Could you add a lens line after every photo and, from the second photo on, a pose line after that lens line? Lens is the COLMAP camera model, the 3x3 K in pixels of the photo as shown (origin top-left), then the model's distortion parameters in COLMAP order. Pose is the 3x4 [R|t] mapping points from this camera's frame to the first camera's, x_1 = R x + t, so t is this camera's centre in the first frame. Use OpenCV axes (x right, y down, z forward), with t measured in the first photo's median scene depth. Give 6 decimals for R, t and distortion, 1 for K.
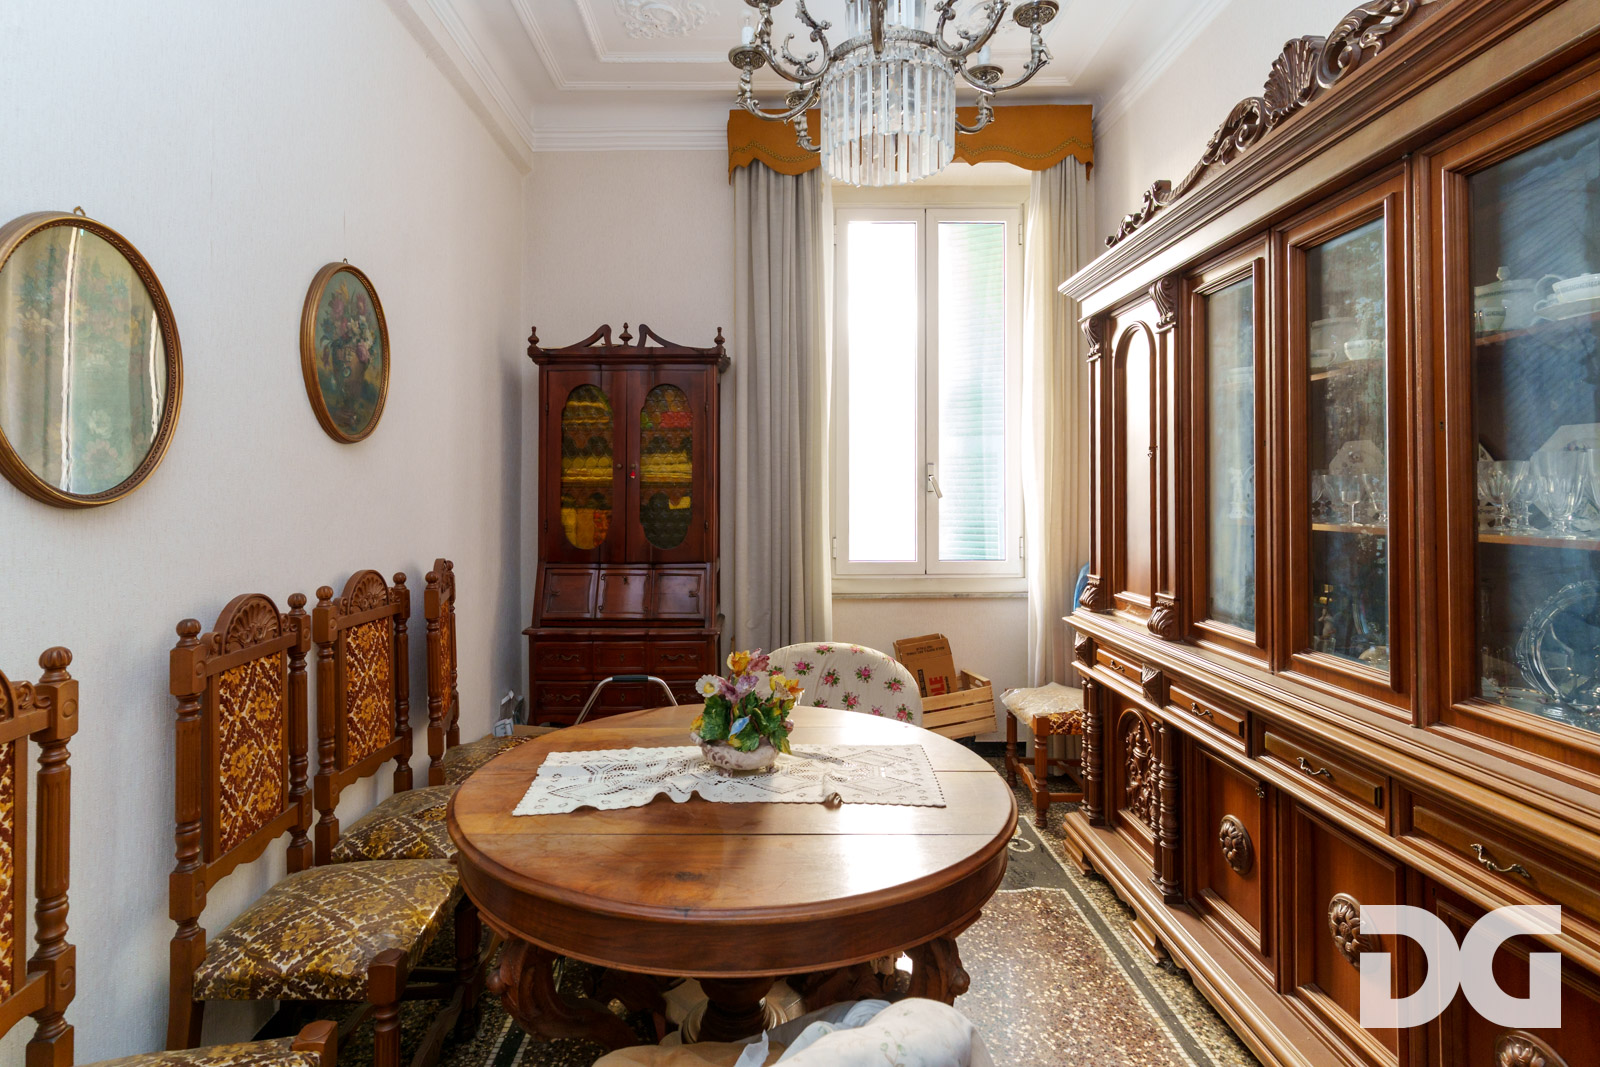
lens RADIAL K [[772.6, 0, 765.9], [0, 772.6, 475.9], [0, 0, 1]] dist [-0.000088, 0.000132]
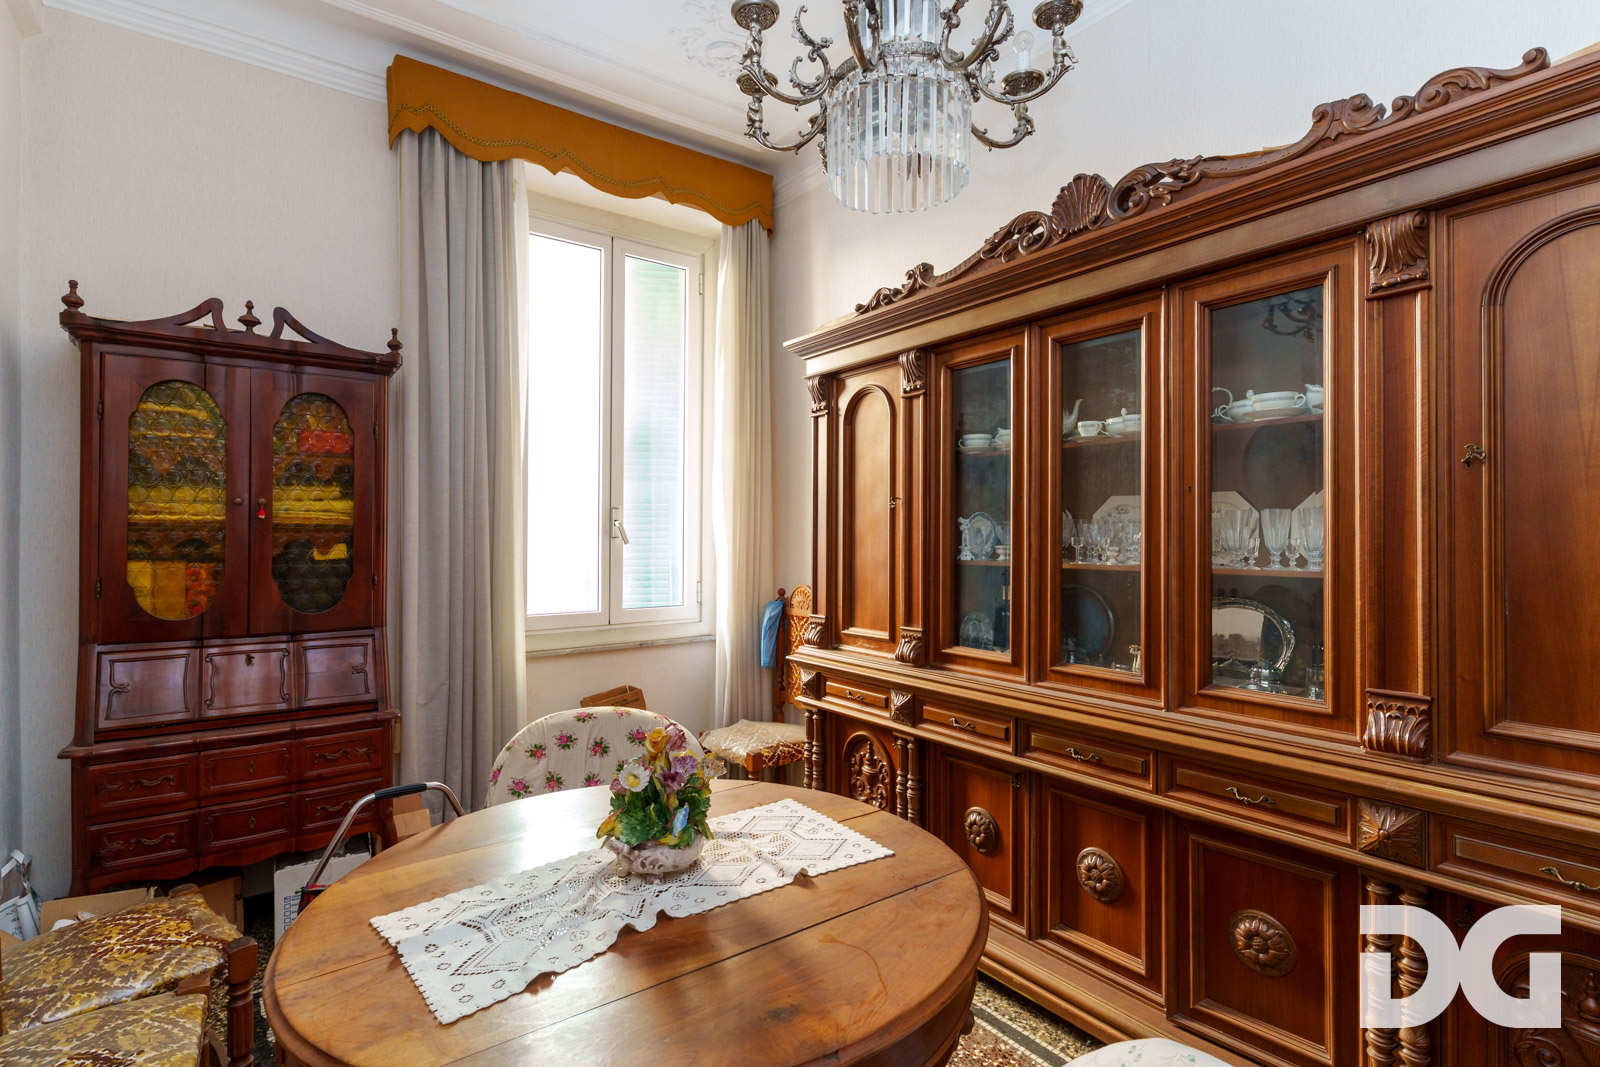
lens RADIAL K [[771.6, 0, 783.7], [0, 771.6, 535.2], [0, 0, 1]] dist [0.001653, 0.000612]
pose [[0.806921, 0.003114, 0.590651, -0.252644], [-0.012995, 0.999838, 0.012482, 0.004290], [-0.590517, -0.017747, 0.806830, 0.156621]]
